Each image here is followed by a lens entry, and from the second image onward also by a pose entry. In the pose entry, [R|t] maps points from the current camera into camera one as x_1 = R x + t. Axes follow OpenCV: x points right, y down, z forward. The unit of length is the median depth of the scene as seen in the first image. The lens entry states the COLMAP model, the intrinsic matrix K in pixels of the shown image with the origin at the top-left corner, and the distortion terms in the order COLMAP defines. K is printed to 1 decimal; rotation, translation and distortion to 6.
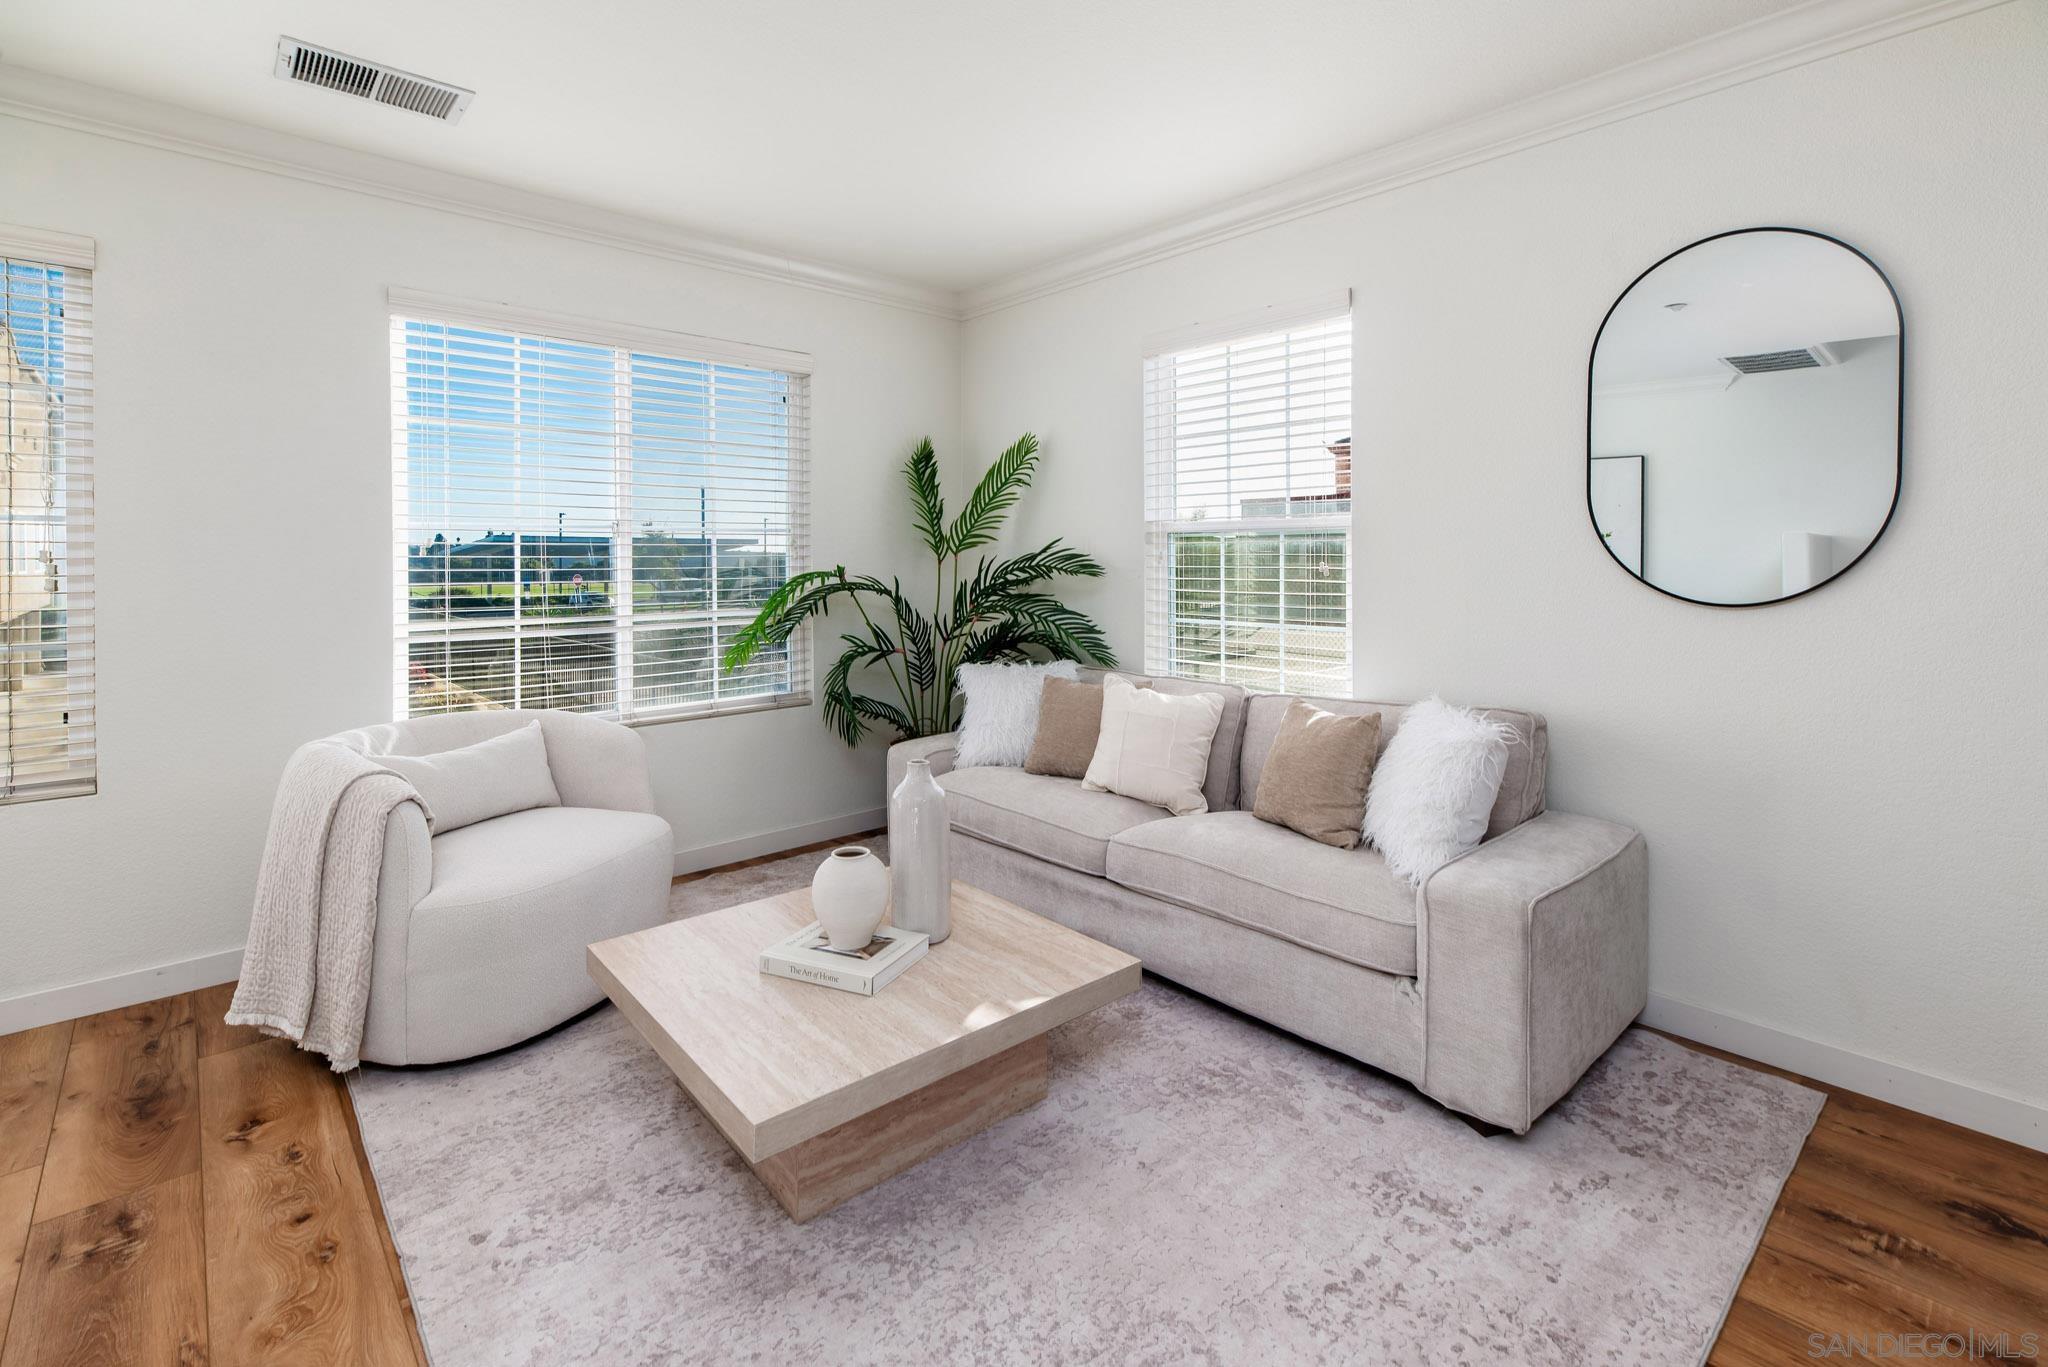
lens RADIAL K [[932.1, 0, 996.5], [0, 932.1, 566.0], [0, 0, 1]] dist [0.006657, 0.001158]
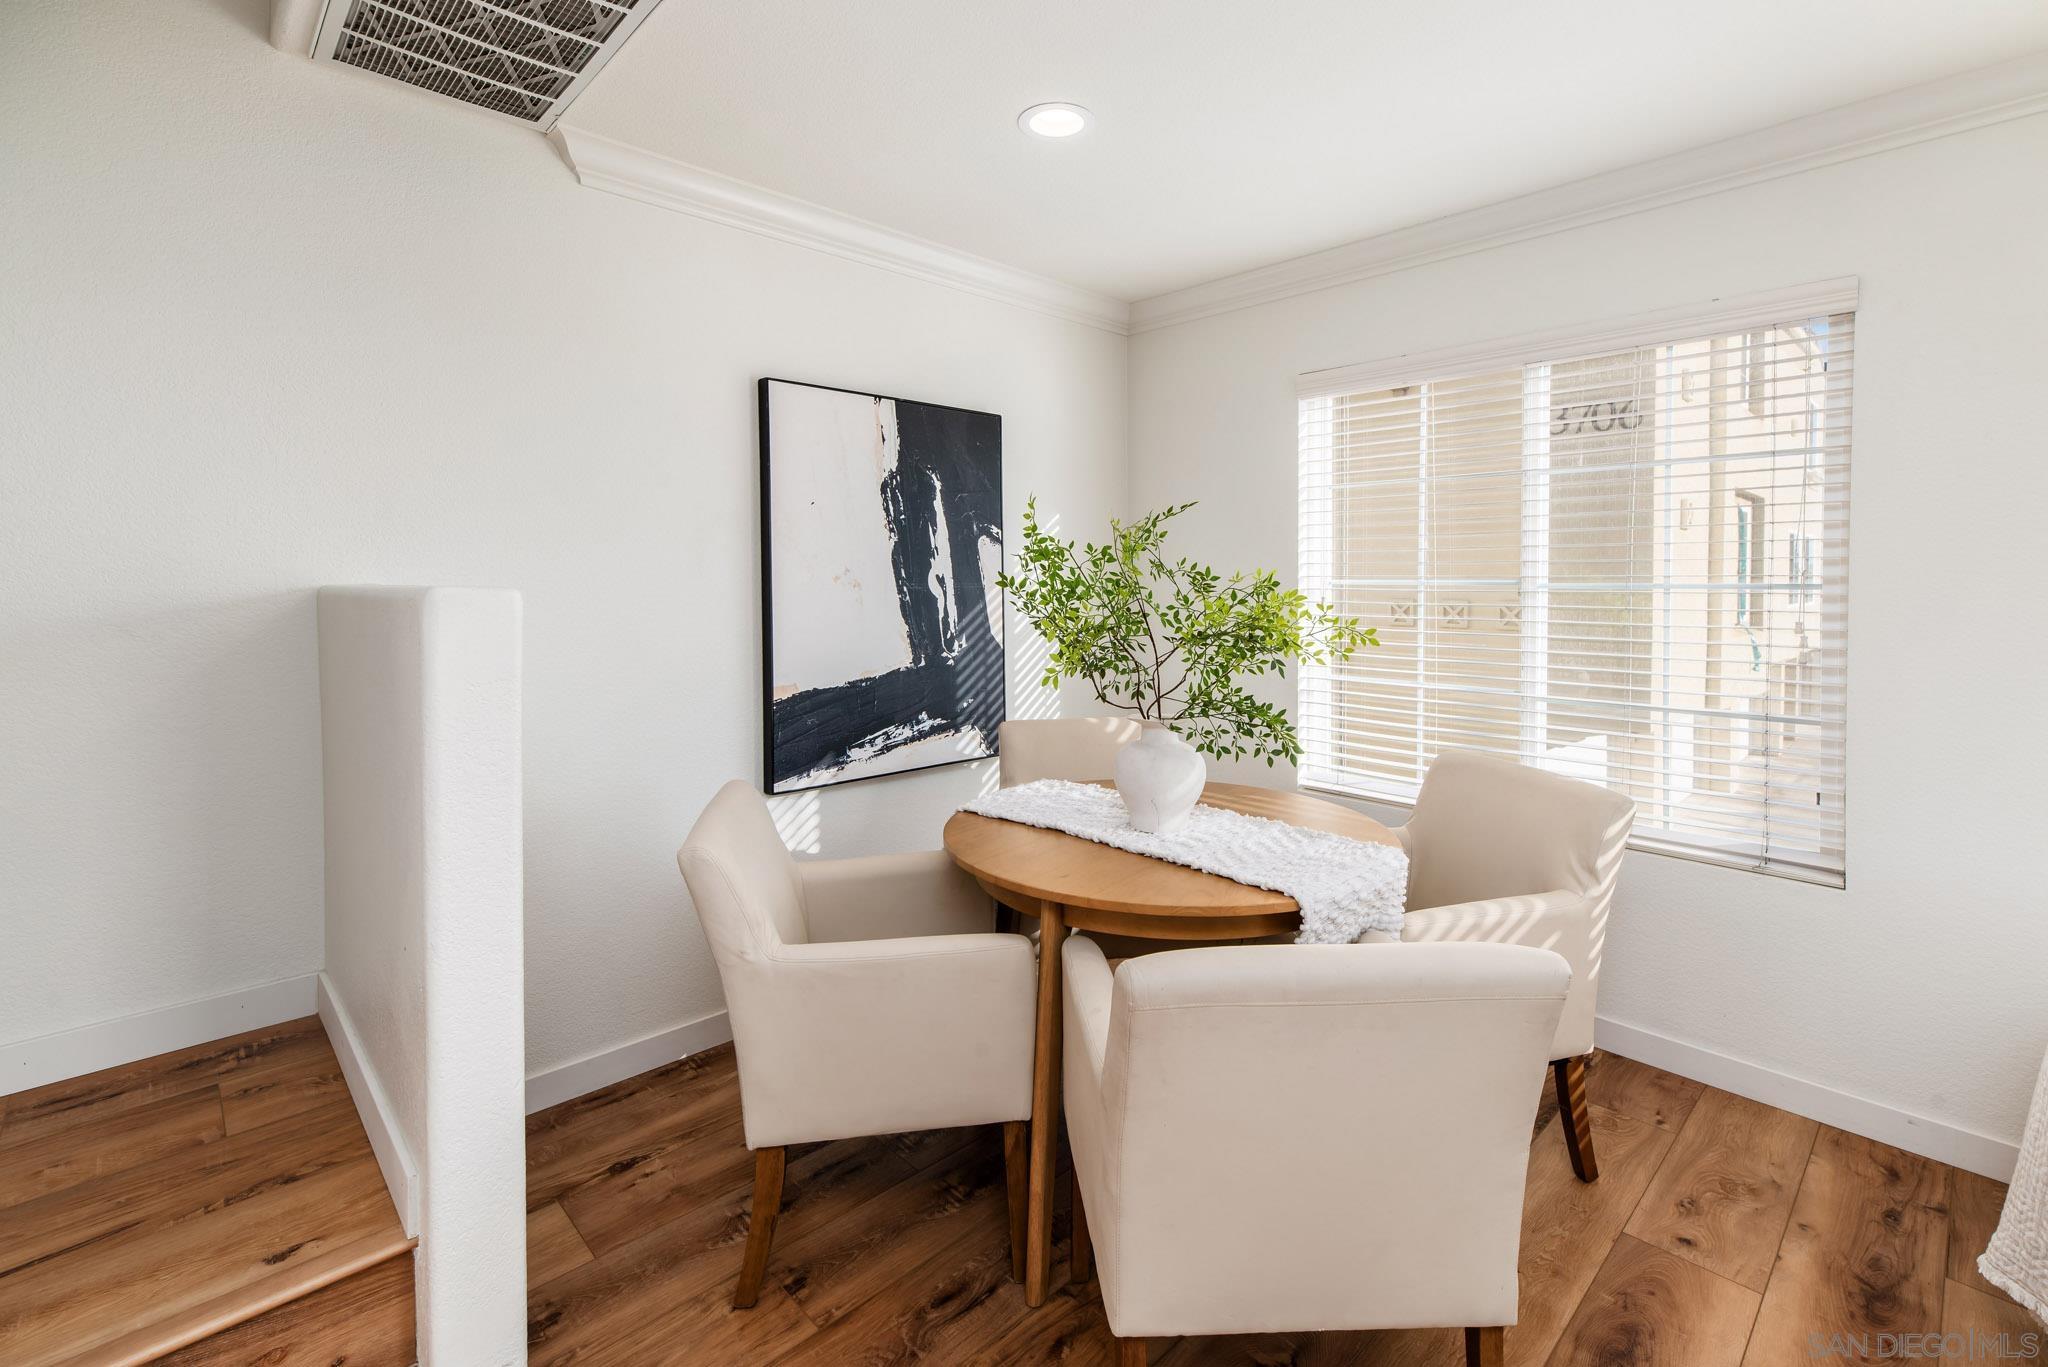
lens RADIAL K [[932.1, 0, 1060.5], [0, 932.1, 601.0], [0, 0, 1]] dist [0.006657, 0.001158]
pose [[0.059794, 0.025236, -0.997892, -0.115321], [-0.006641, 0.999668, 0.024883, -0.060180], [0.998189, 0.005139, 0.059942, 0.203749]]
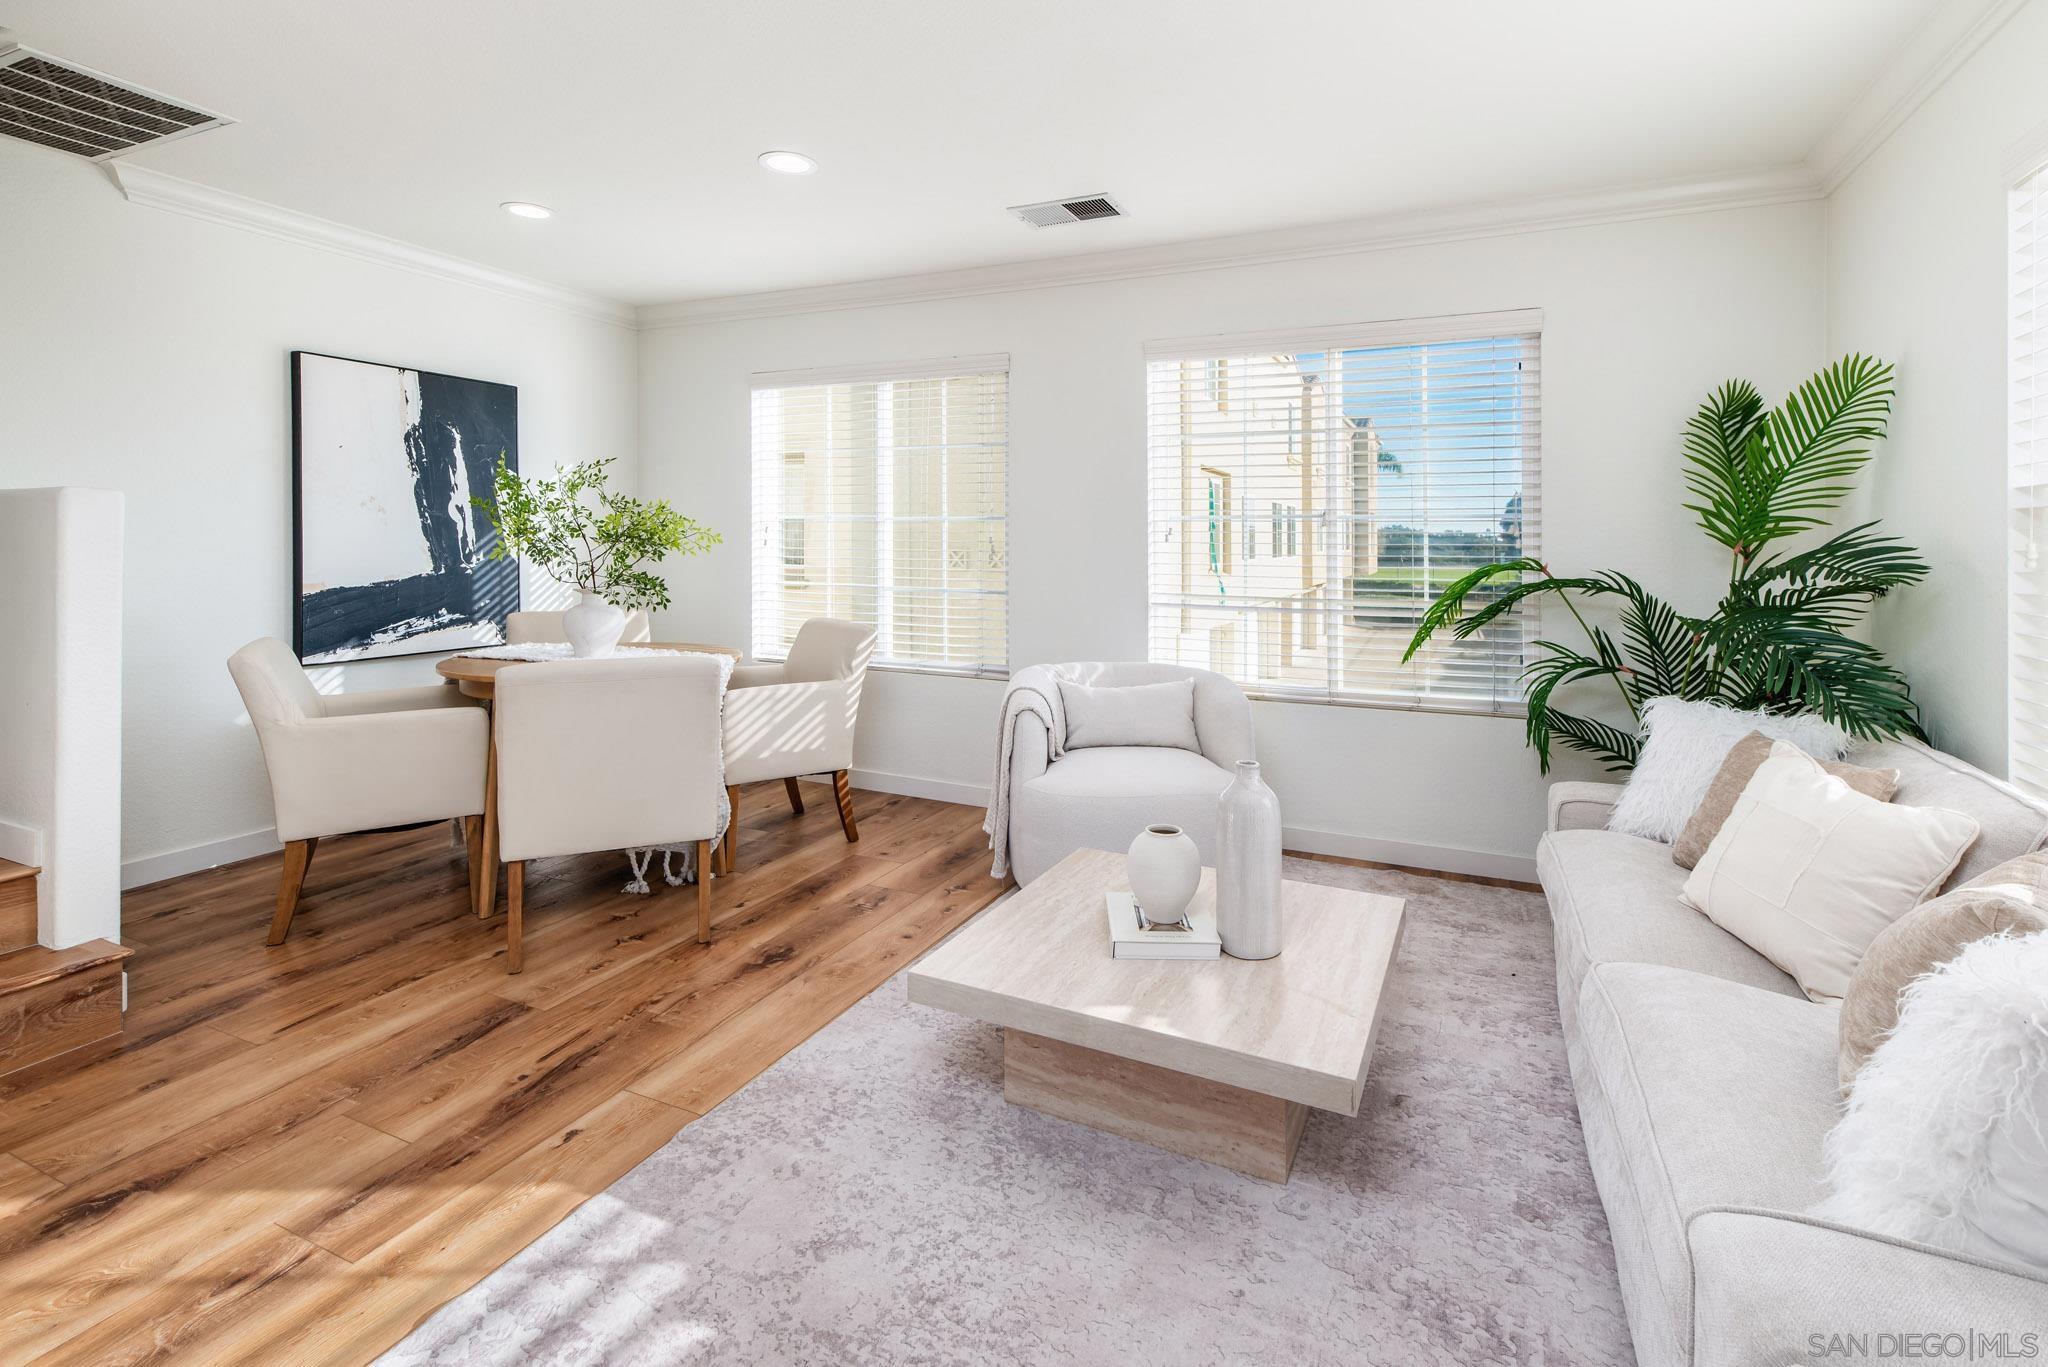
lens RADIAL K [[932.1, 0, 1048.8], [0, 932.1, 549.3], [0, 0, 1]] dist [0.006657, 0.001158]
pose [[0.416626, 0.015725, -0.908942, 0.656936], [-0.016822, 0.999813, 0.009586, -0.012672], [0.908922, 0.011297, 0.416812, 0.399637]]
